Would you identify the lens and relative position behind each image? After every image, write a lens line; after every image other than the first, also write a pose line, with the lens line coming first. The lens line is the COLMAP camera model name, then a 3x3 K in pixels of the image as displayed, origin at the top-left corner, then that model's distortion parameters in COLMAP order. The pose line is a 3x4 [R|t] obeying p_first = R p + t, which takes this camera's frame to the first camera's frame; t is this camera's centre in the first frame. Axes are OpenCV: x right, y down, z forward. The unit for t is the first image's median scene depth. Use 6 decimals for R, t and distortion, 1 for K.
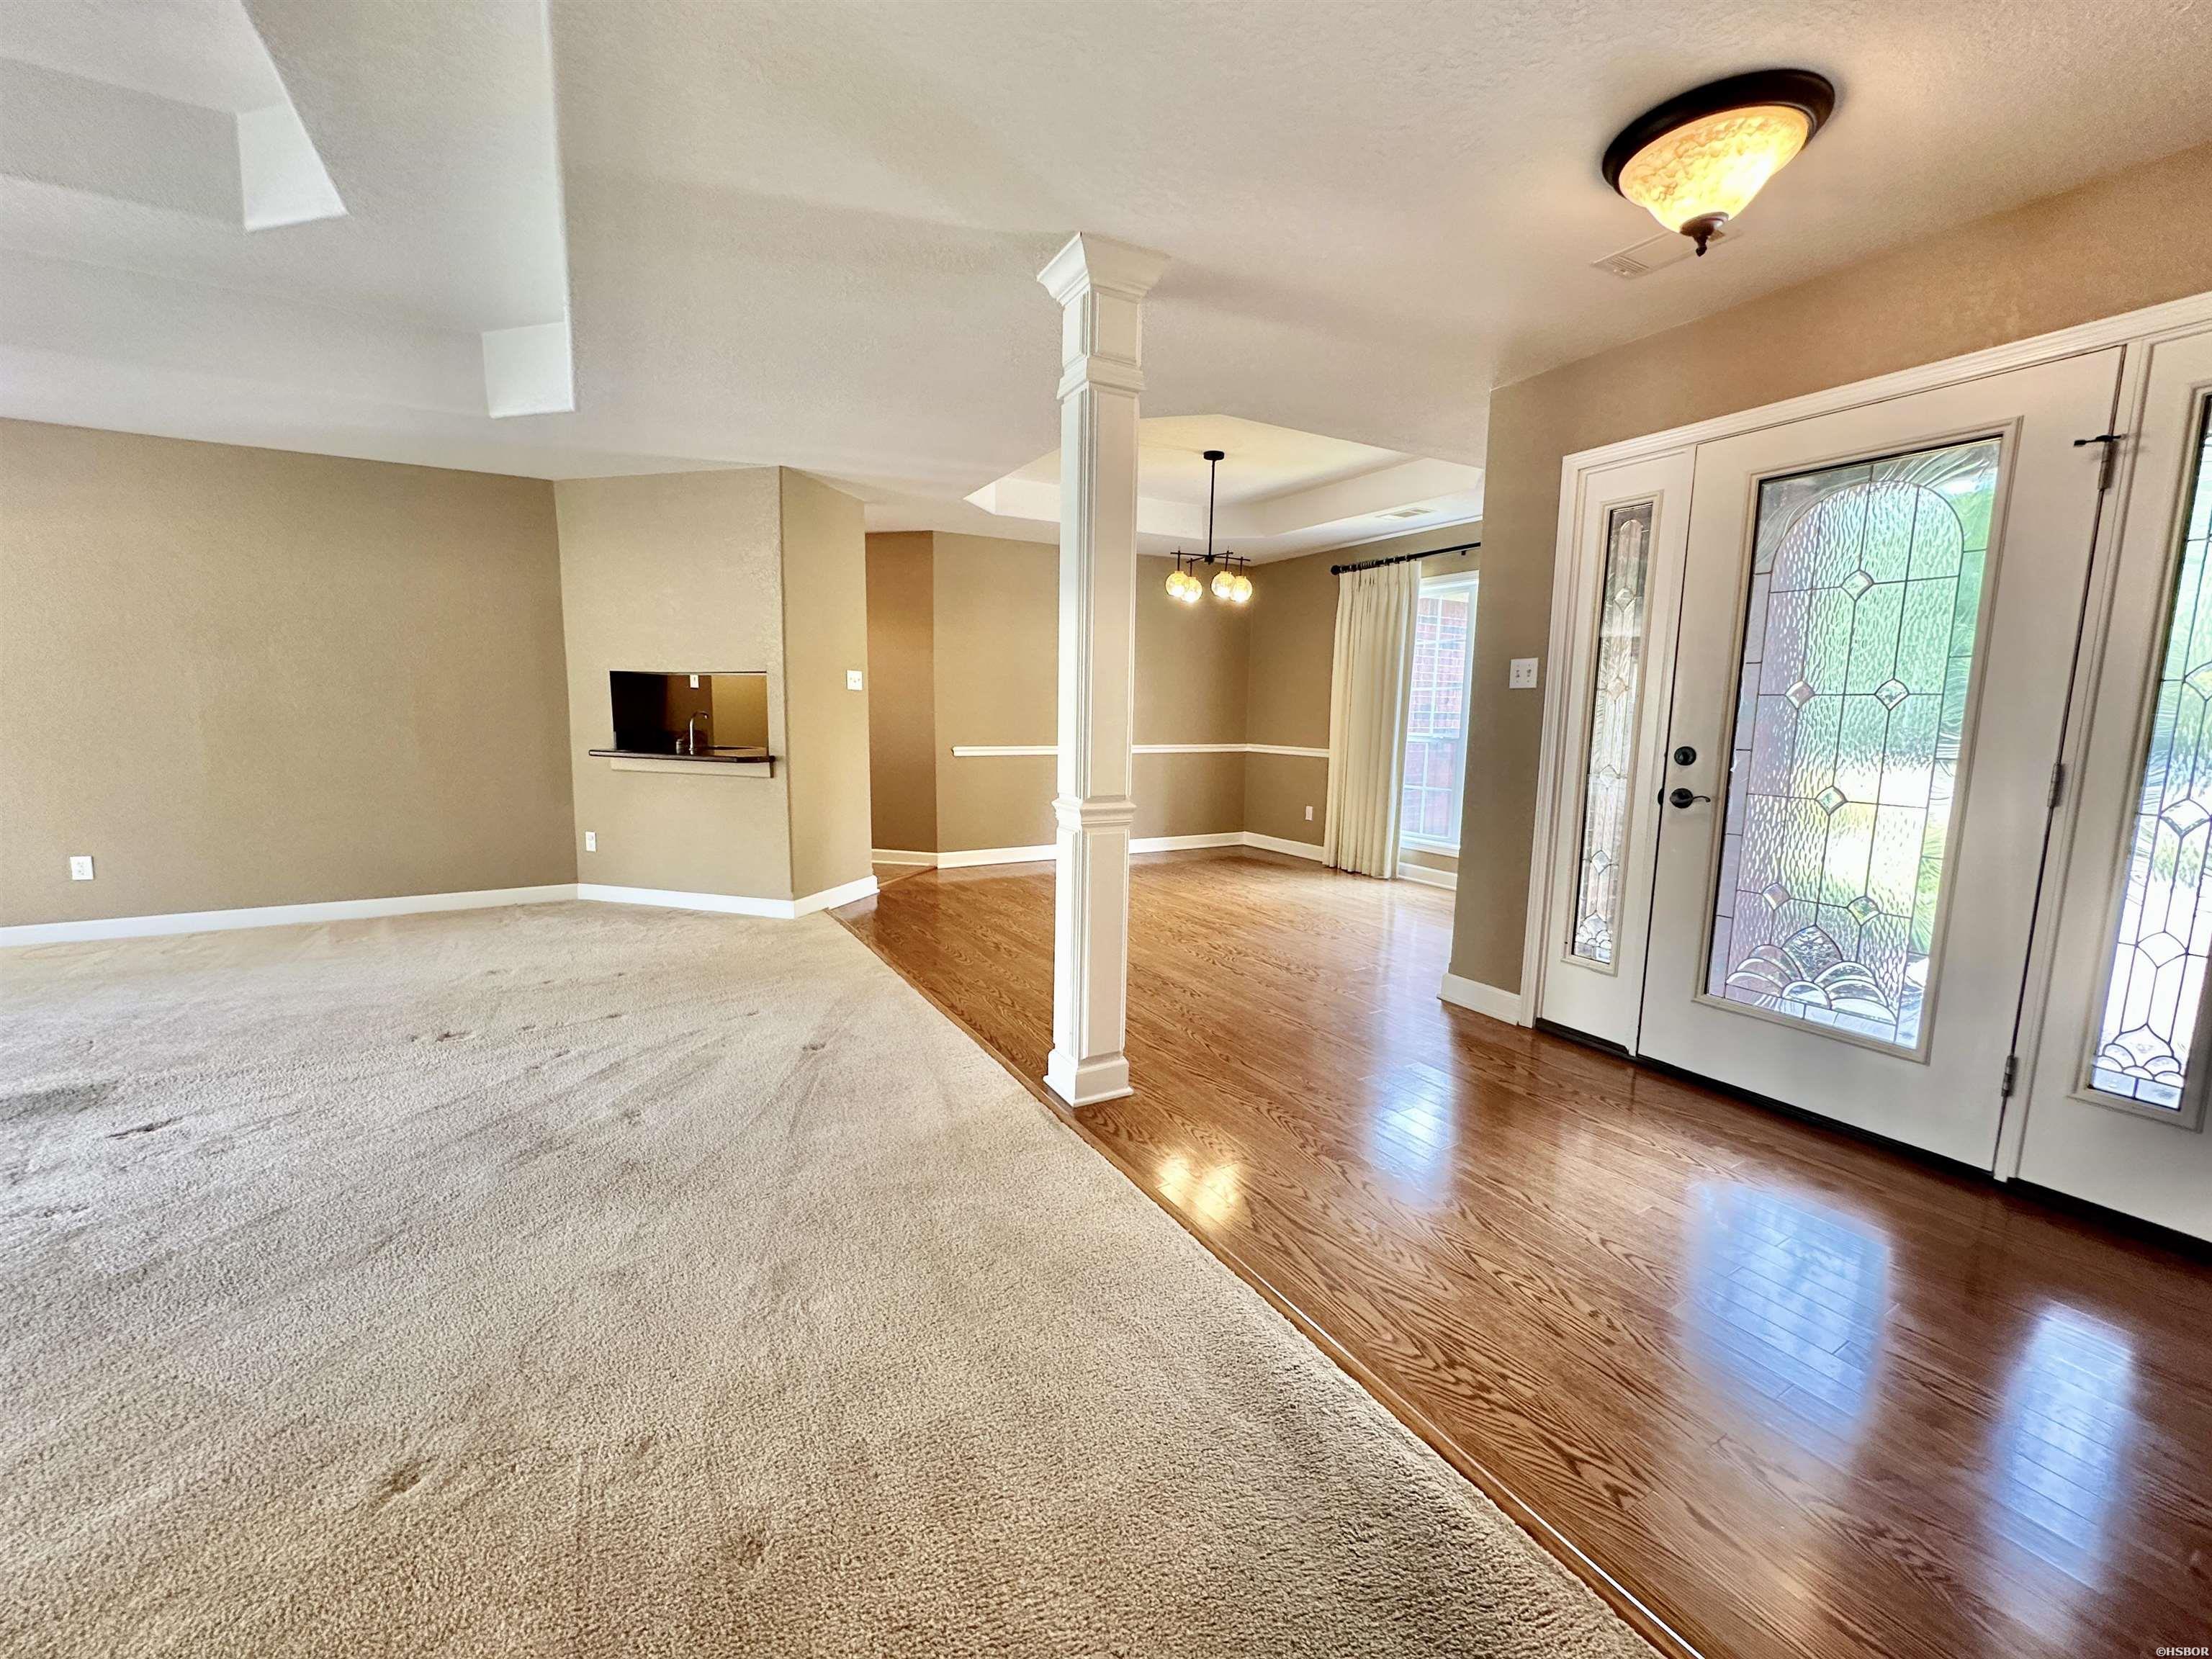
lens RADIAL K [[876.7, 0, 1107.8], [0, 876.7, 826.5], [0, 0, 1]] dist [0.001502, 0.000727]
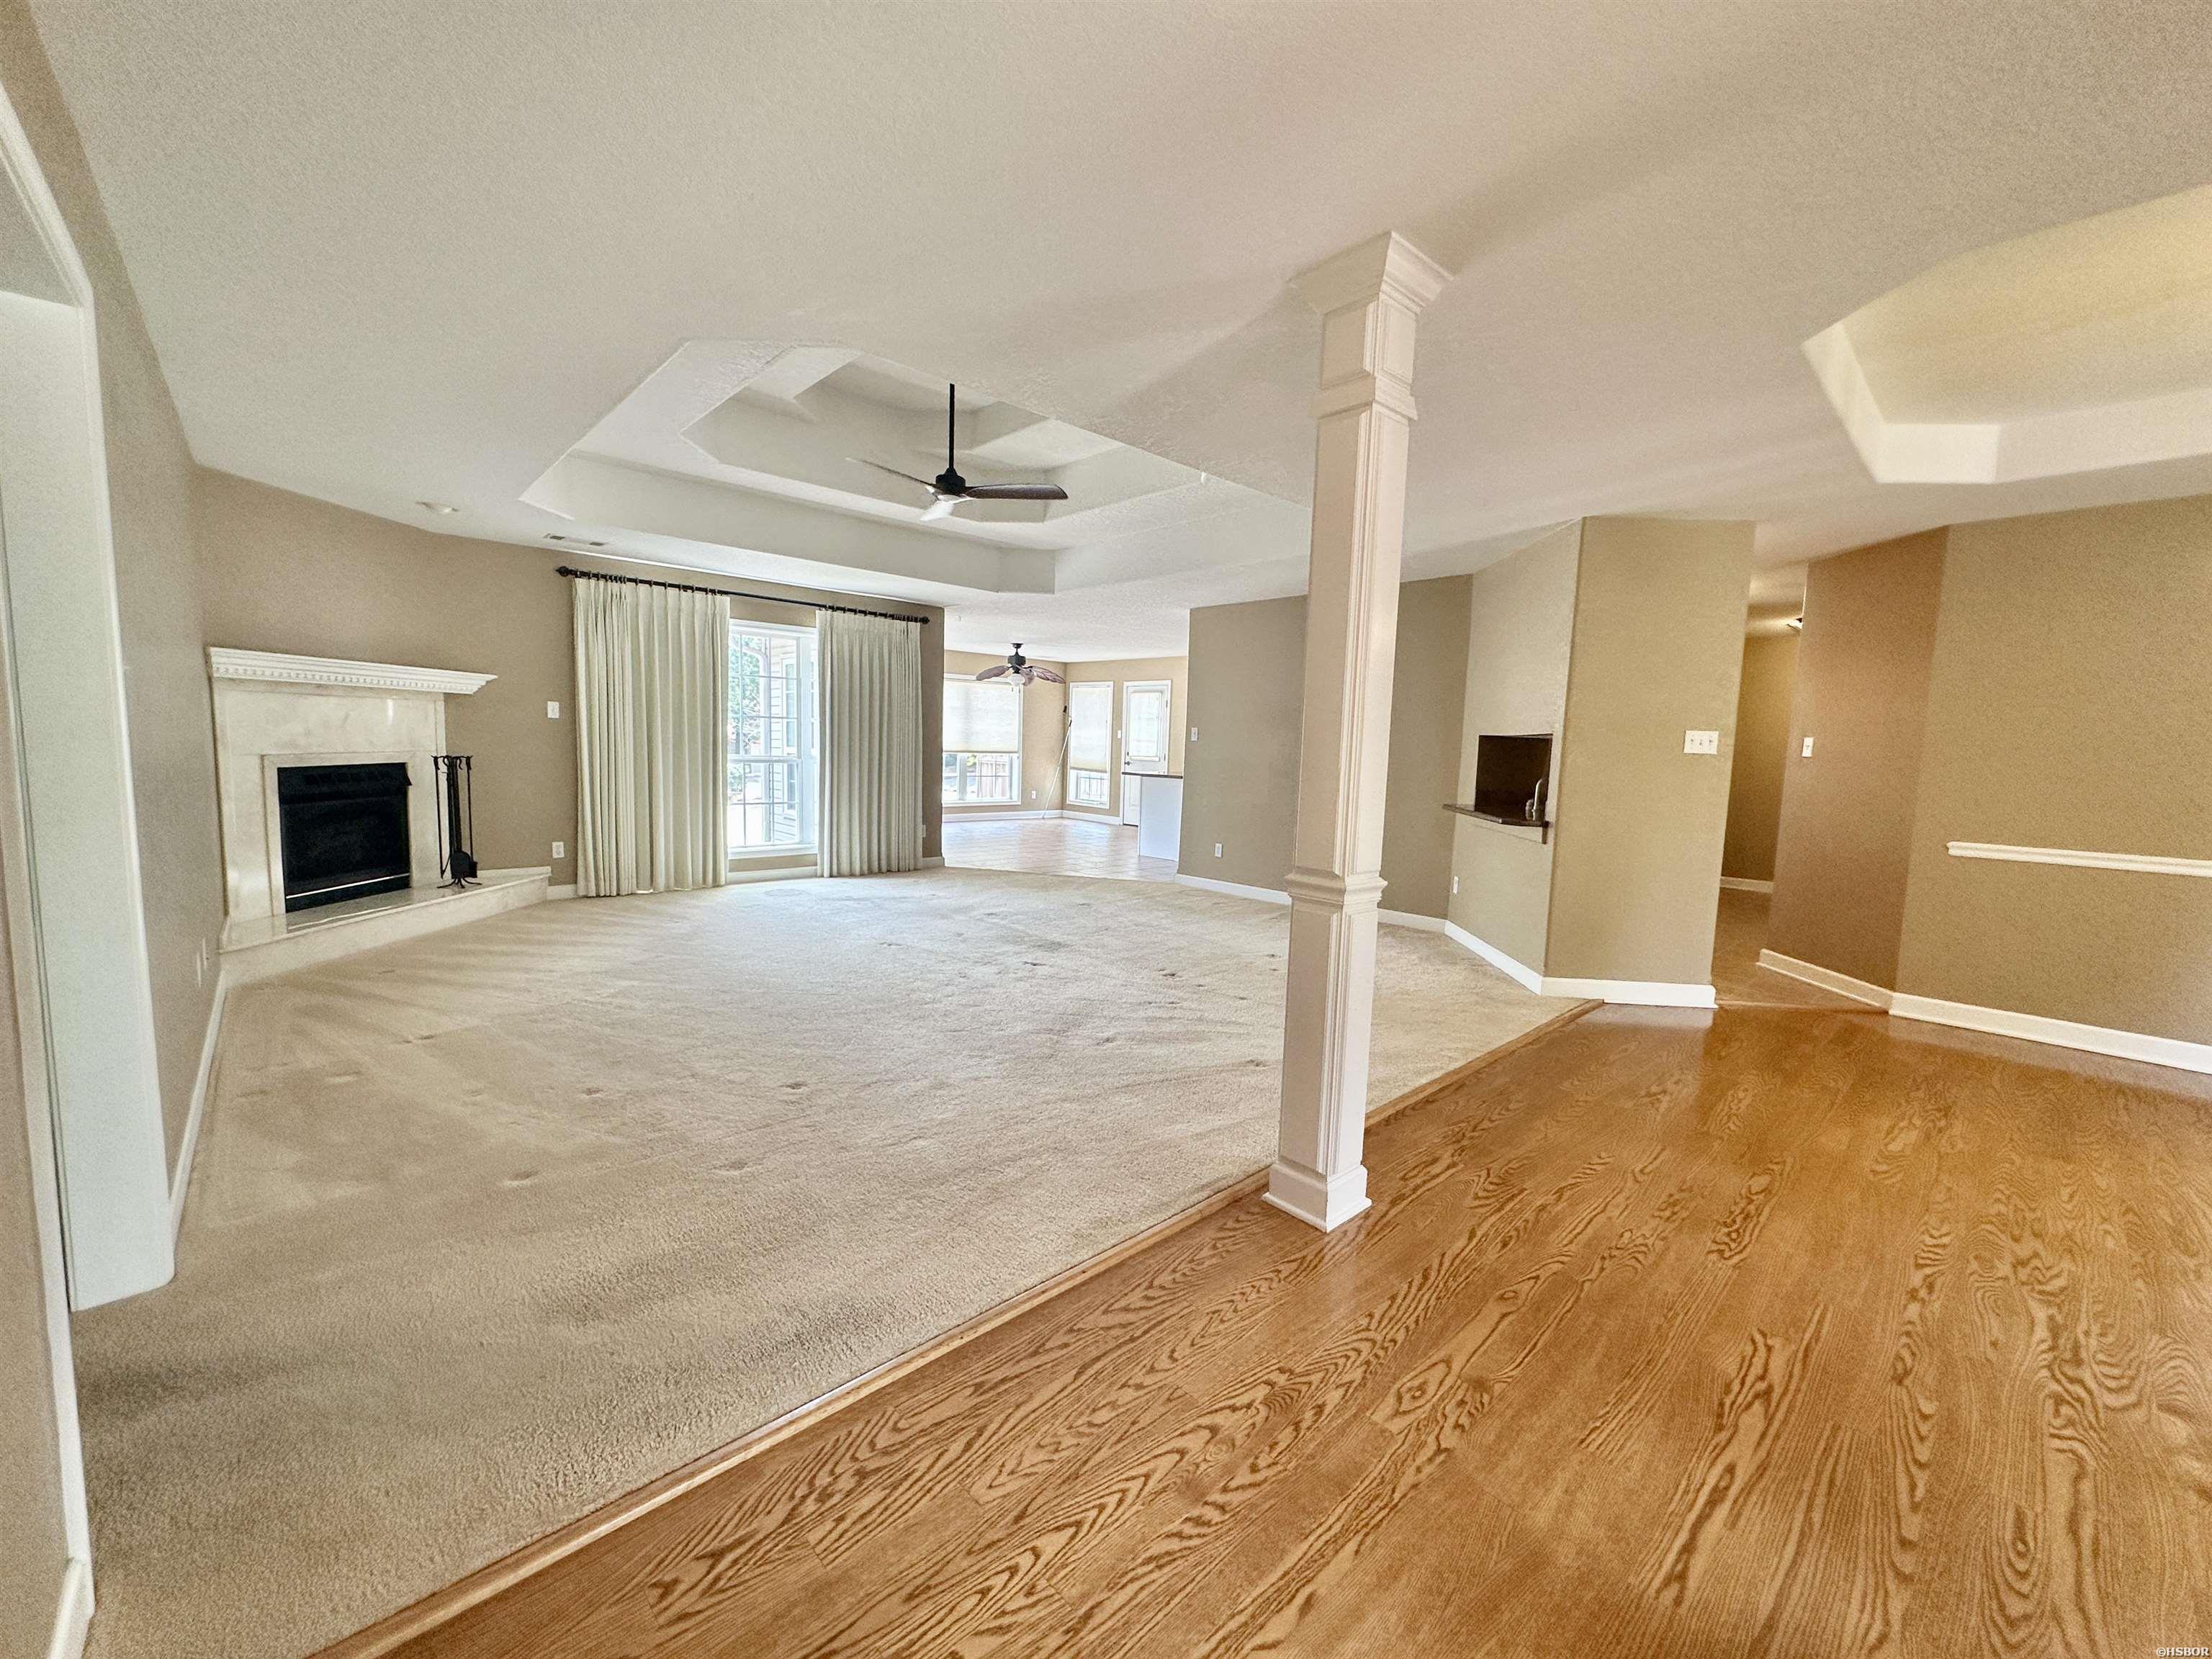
lens RADIAL K [[876.7, 0, 1107.8], [0, 876.7, 826.5], [0, 0, 1]] dist [0.001502, 0.000727]
pose [[0.231224, 0.086049, -0.969088, 0.743121], [-0.157816, 0.986206, 0.049914, -0.081027], [0.960016, 0.141396, 0.241614, 0.540202]]
